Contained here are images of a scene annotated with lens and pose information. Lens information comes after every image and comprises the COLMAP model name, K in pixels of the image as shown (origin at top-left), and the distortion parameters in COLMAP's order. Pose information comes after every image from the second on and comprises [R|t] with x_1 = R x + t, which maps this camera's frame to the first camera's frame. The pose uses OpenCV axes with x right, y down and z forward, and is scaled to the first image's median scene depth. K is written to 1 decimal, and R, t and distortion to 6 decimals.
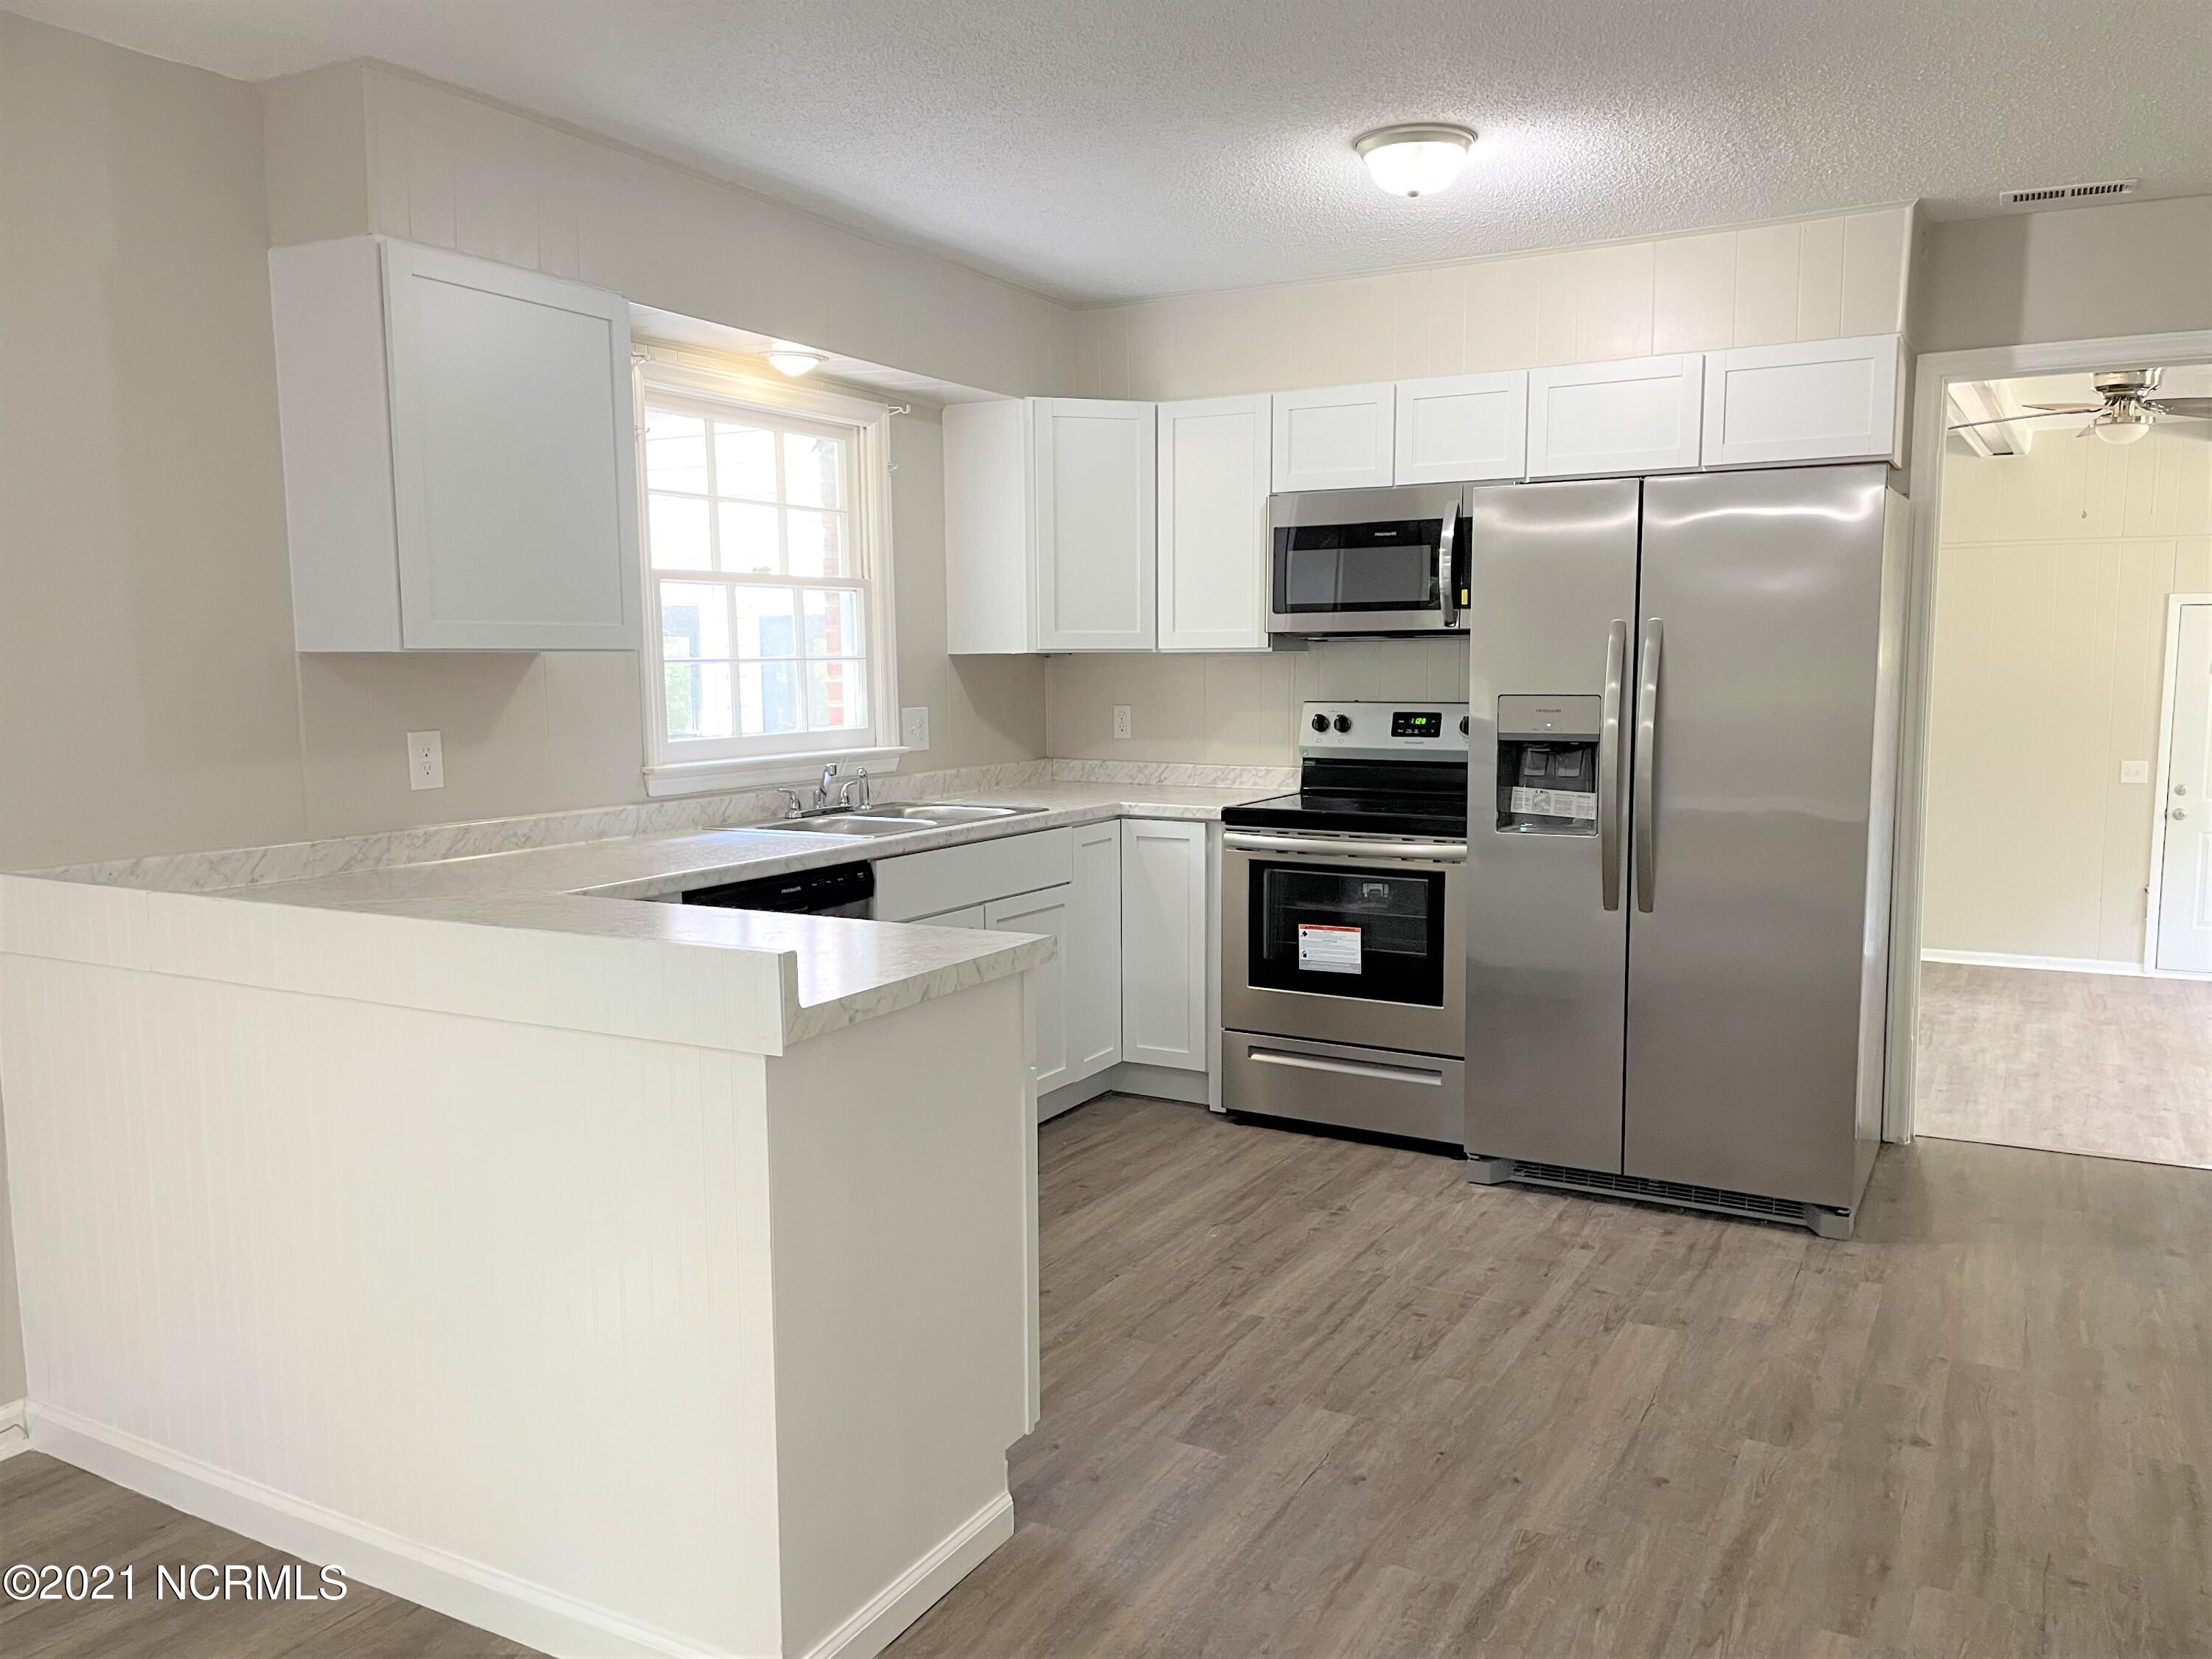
lens RADIAL K [[1681.9, 0, 1104.2], [0, 1681.9, 831.7], [0, 0, 1]] dist [0.072637, -0.098934]
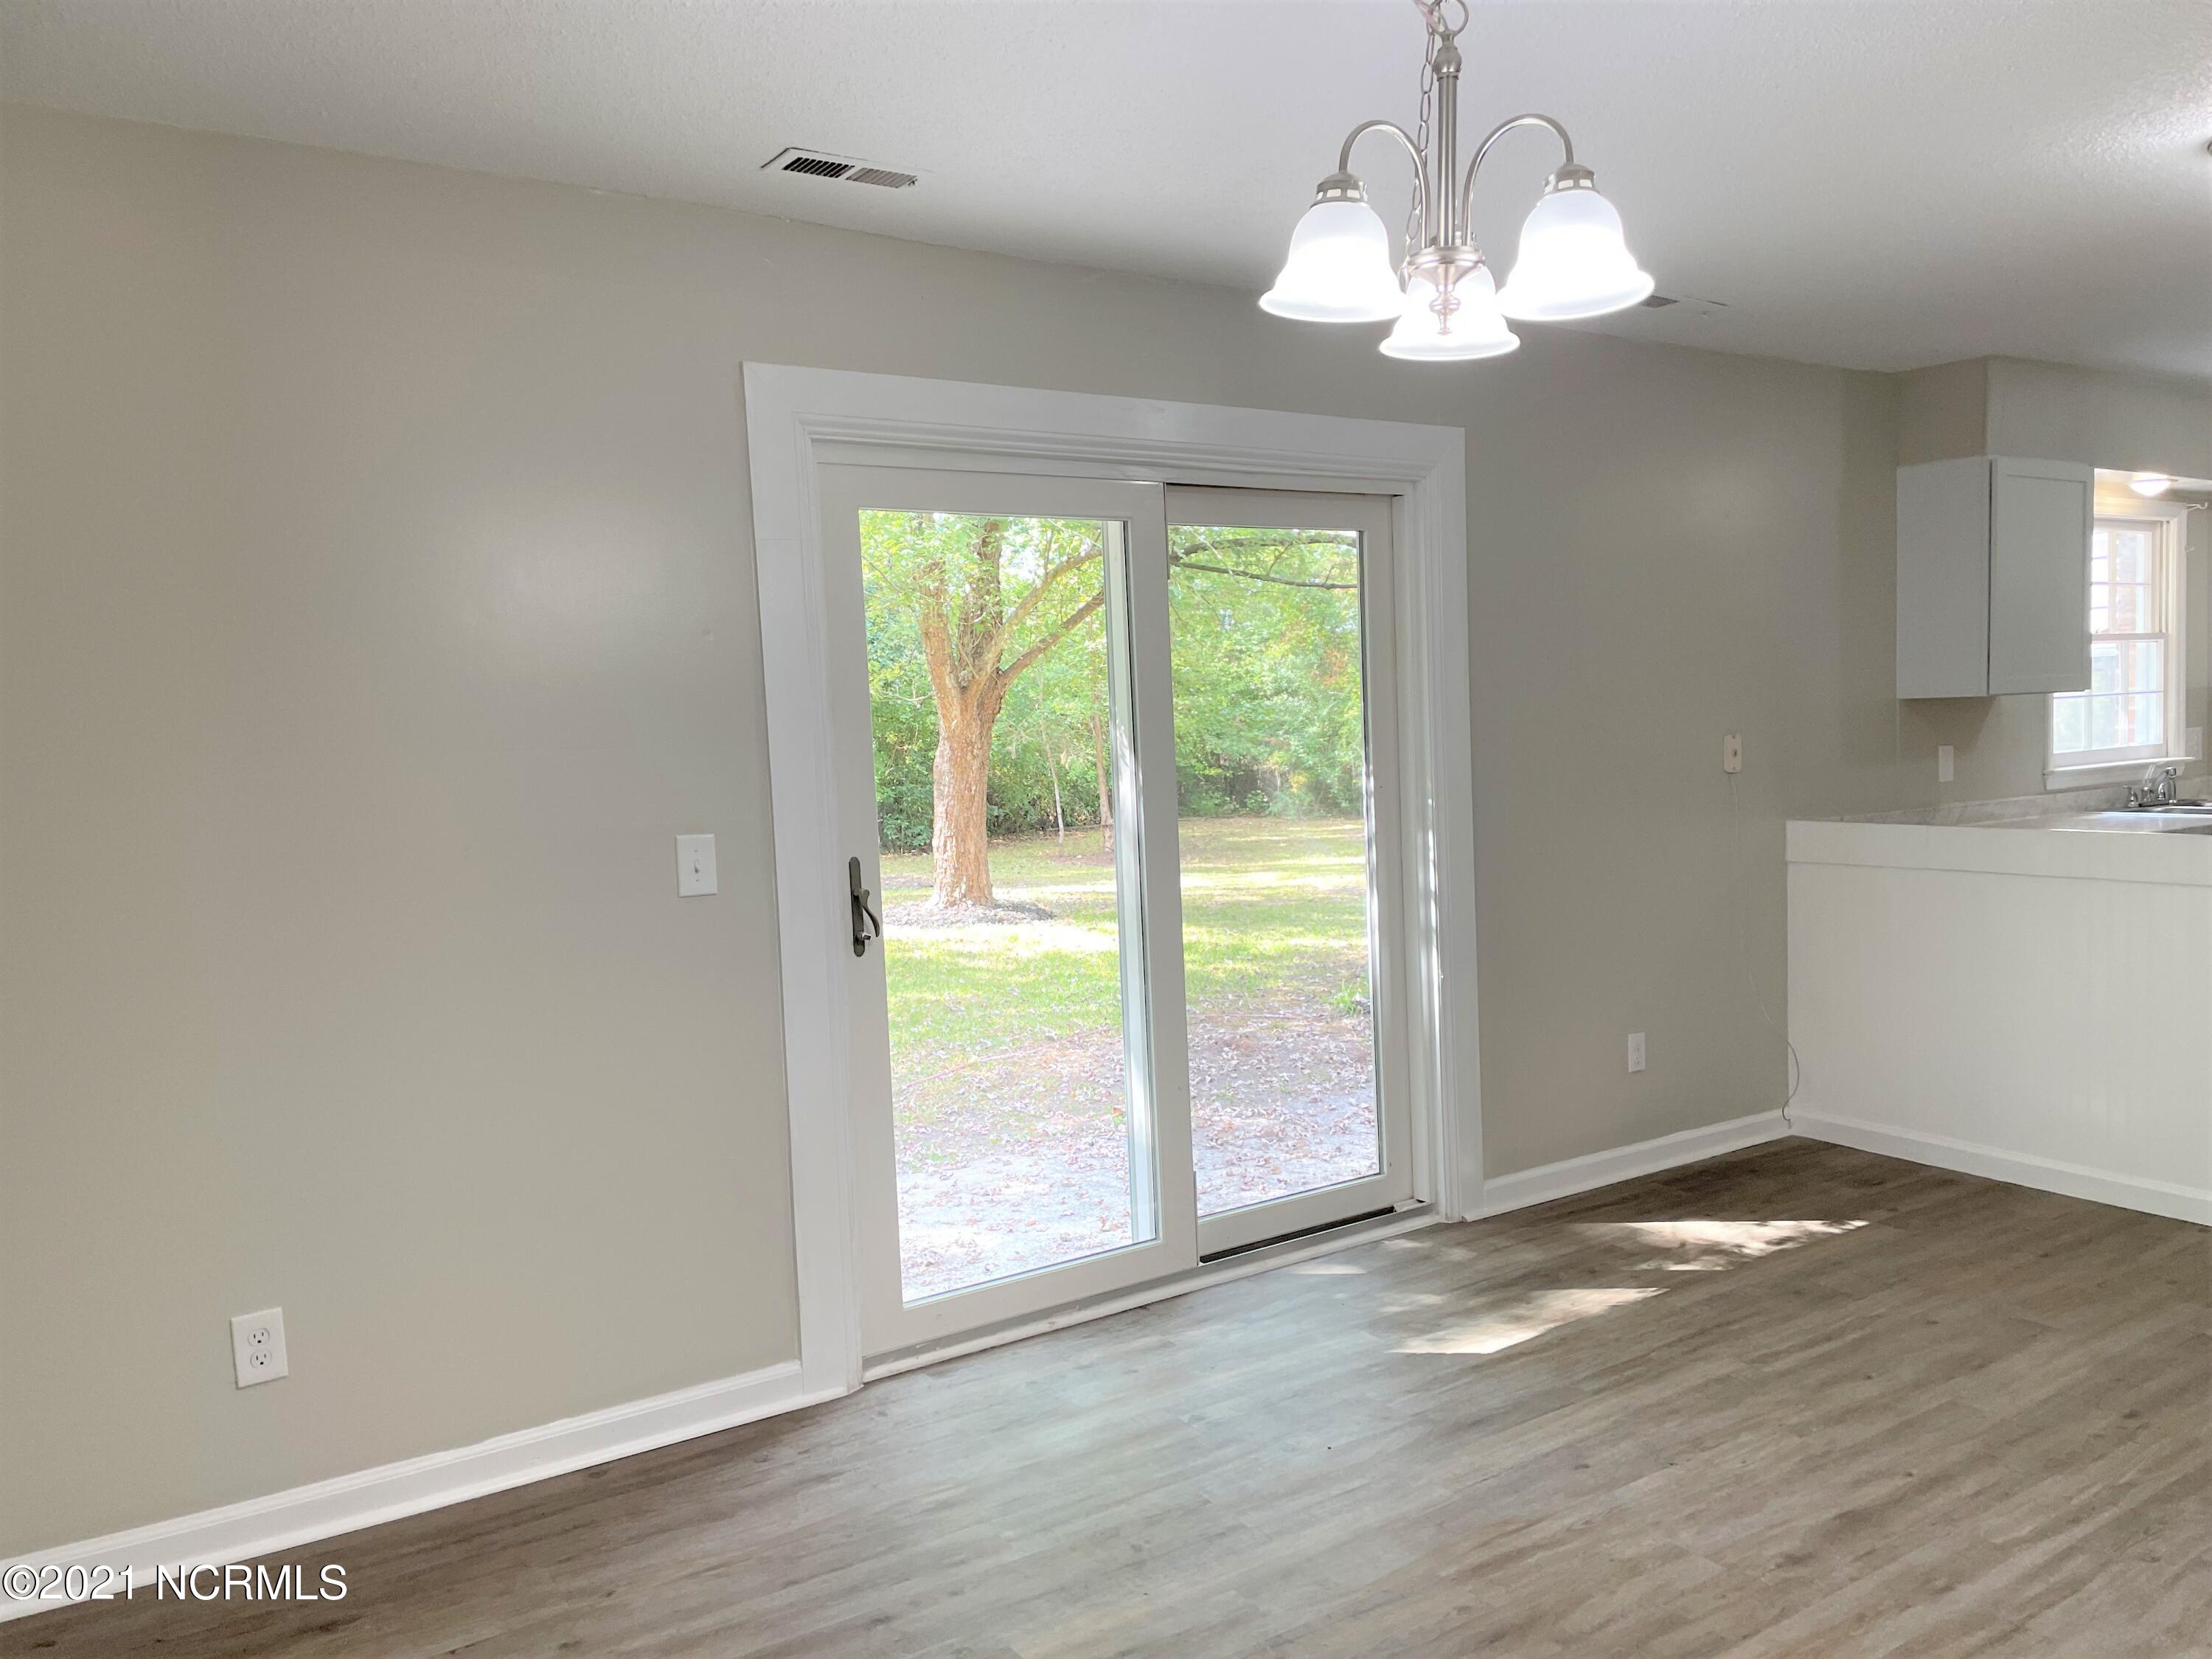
lens RADIAL K [[1681.9, 0, 1104.8], [0, 1681.9, 841.7], [0, 0, 1]] dist [0.072637, -0.098934]
pose [[0.892481, 0.011969, -0.450926, -0.316027], [-0.019265, 0.999747, -0.011593, 0.055170], [0.450673, 0.019033, 0.892486, -0.664279]]
